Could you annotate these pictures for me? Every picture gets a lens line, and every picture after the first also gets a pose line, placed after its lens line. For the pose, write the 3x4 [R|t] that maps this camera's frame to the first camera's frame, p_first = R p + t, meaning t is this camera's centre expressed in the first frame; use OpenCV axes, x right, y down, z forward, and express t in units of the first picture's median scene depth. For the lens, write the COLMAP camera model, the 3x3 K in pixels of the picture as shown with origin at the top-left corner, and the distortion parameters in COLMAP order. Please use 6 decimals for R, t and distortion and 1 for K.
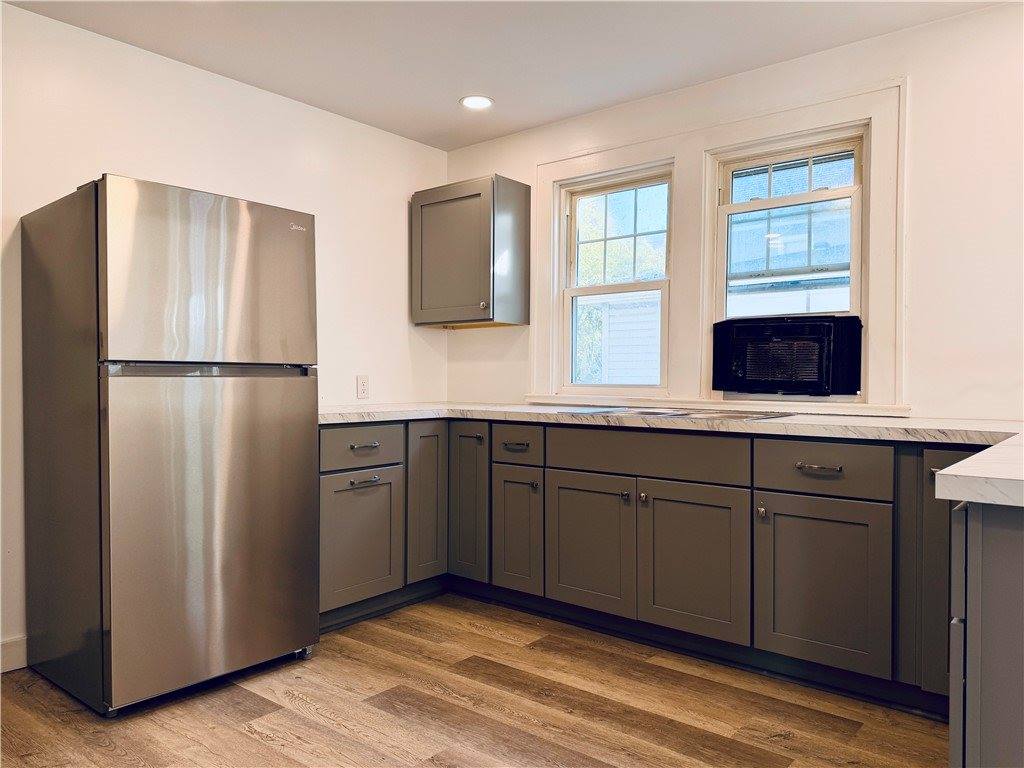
lens RADIAL K [[734.4, 0, 514.2], [0, 734.4, 399.8], [0, 0, 1]] dist [0.077350, -0.108046]
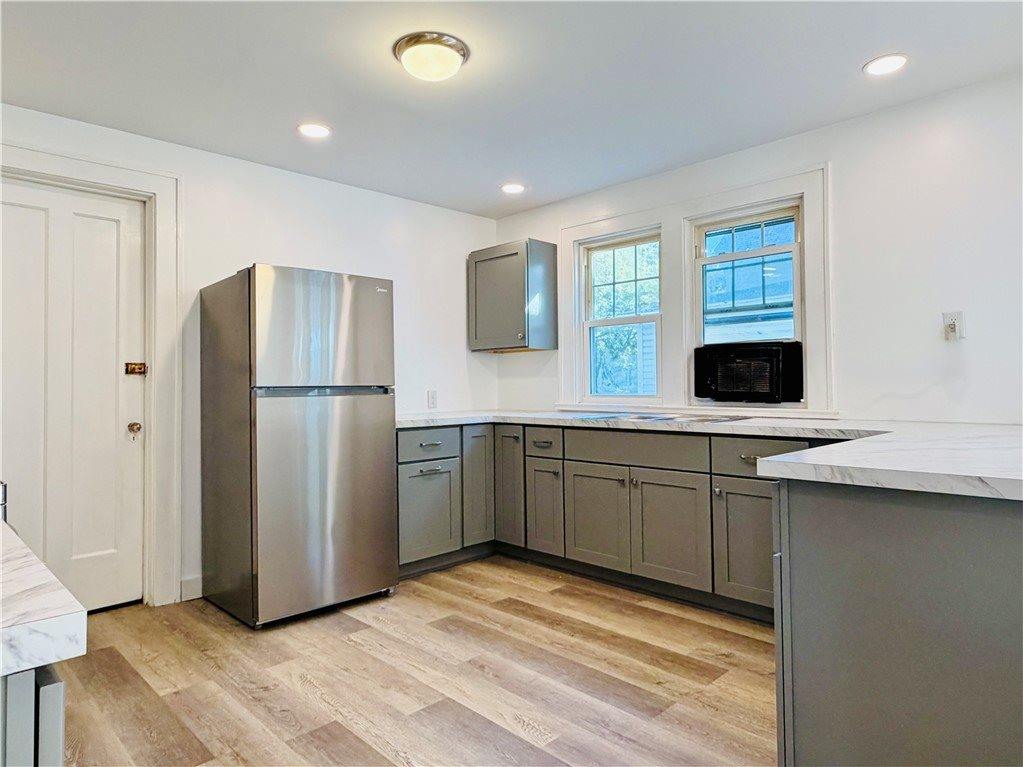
lens RADIAL K [[640.6, 0, 511.5], [0, 640.6, 383.5], [0, 0, 1]] dist [0.000072, 0.003986]
pose [[0.993442, -0.015672, -0.113261, 0.085826], [0.012326, 0.999468, -0.030190, -0.011926], [0.113674, 0.028596, 0.993106, -0.173132]]
